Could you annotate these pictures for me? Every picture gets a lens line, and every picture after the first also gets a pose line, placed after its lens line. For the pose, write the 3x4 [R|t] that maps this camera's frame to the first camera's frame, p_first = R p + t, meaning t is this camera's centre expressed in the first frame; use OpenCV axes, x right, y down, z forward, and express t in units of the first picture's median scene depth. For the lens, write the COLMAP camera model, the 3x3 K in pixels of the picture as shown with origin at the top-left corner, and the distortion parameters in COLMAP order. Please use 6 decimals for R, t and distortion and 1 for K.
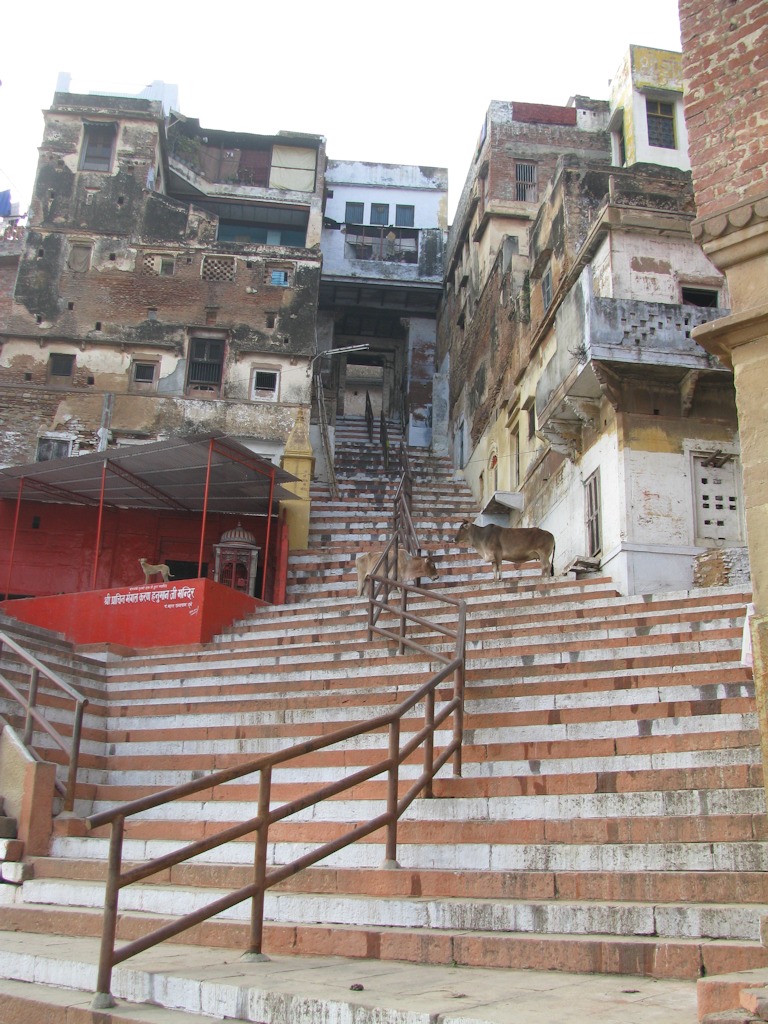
lens RADIAL K [[1057.5, 0, 384.0], [0, 1057.5, 512.0], [0, 0, 1]] dist [-0.182053, 0.017346]
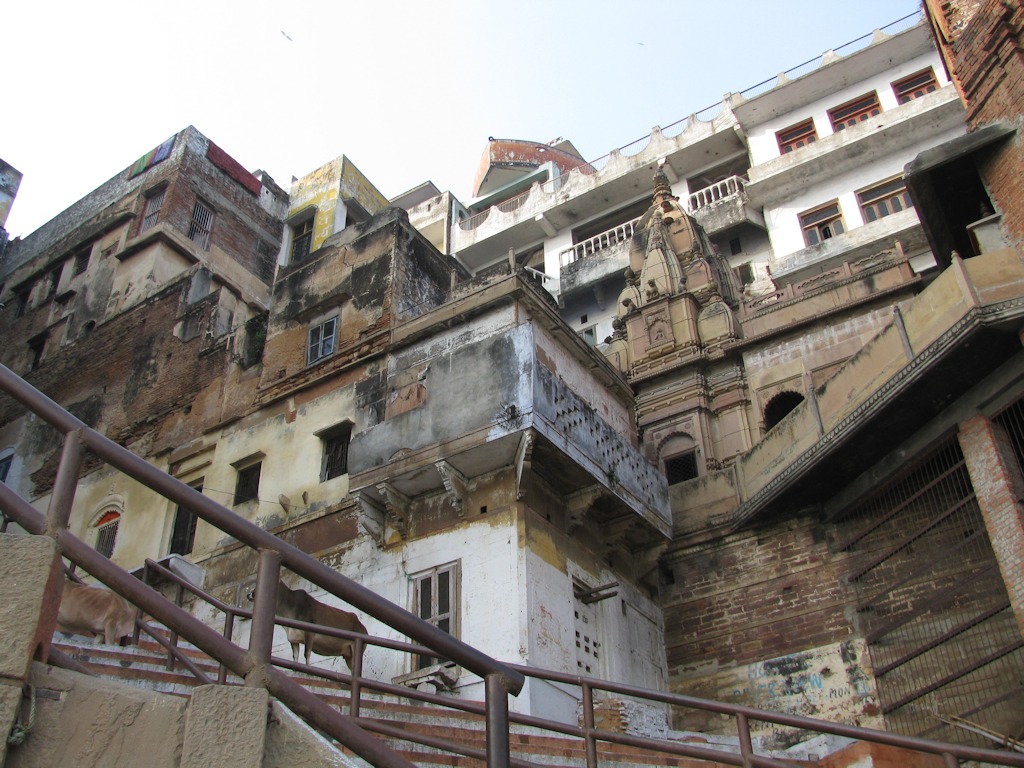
lens RADIAL K [[1057.5, 0, 512.0], [0, 1057.5, 384.0], [0, 0, 1]] dist [-0.182053, 0.017346]
pose [[0.647007, 0.420743, 0.635891, -0.330619], [-0.206275, 0.899460, -0.385255, 0.135688], [-0.734052, 0.118094, 0.668746, 0.450429]]
